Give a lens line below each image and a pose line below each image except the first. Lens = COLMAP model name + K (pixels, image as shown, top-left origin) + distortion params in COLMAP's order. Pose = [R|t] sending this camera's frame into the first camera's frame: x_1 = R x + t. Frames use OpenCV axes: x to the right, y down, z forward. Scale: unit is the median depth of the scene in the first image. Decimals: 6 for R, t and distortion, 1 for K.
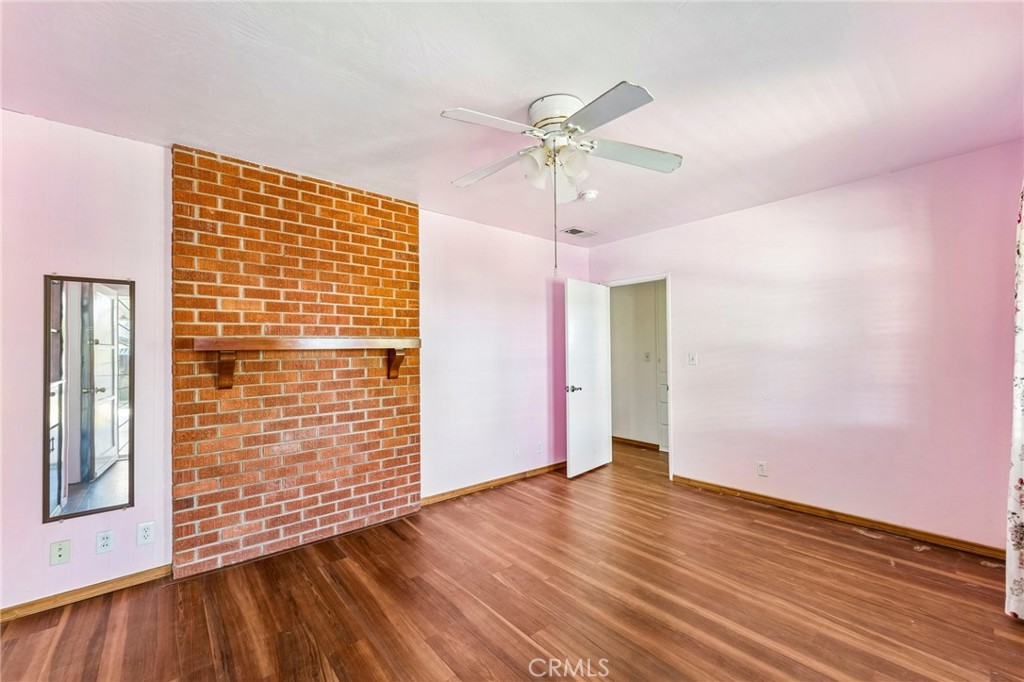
lens RADIAL K [[411.9, 0, 491.9], [0, 411.9, 343.7], [0, 0, 1]] dist [0.001064, -0.000773]
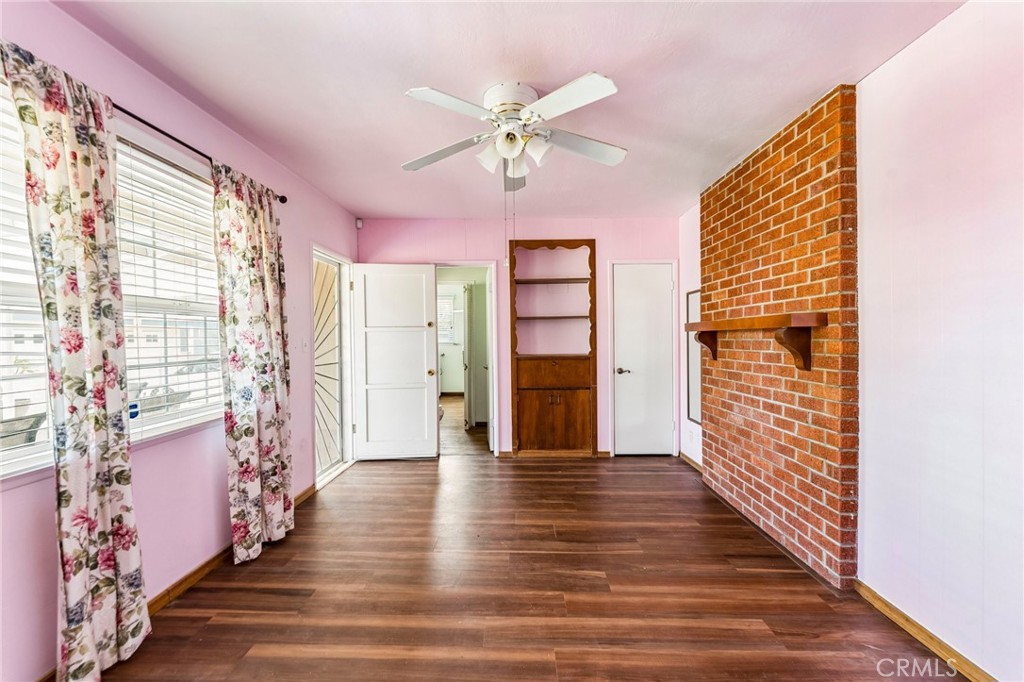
lens RADIAL K [[411.9, 0, 518.5], [0, 411.9, 343.5], [0, 0, 1]] dist [0.001064, -0.000773]
pose [[-0.631972, 0.028954, -0.774450, 0.662520], [0.027931, 0.999504, 0.014575, 0.015645], [0.774488, -0.012420, -0.632467, 1.141746]]
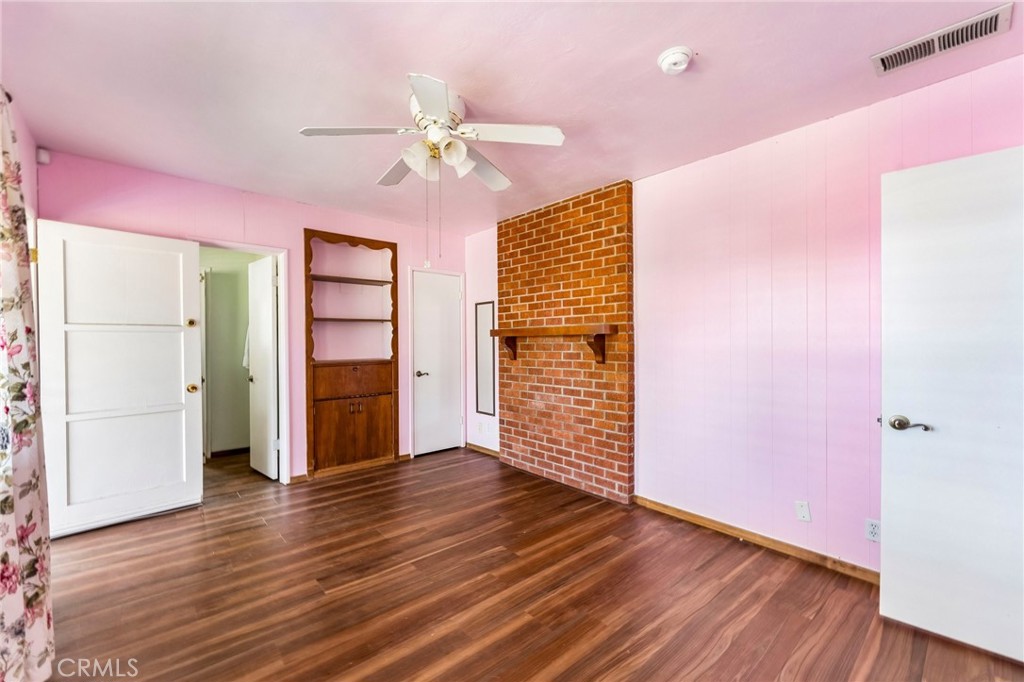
lens RADIAL K [[411.9, 0, 524.1], [0, 411.9, 343.5], [0, 0, 1]] dist [0.001064, -0.000773]
pose [[0.059886, 0.017521, -0.998051, 0.839239], [0.019344, 0.999638, 0.018710, 0.011587], [0.998018, -0.020426, 0.059525, 0.796668]]
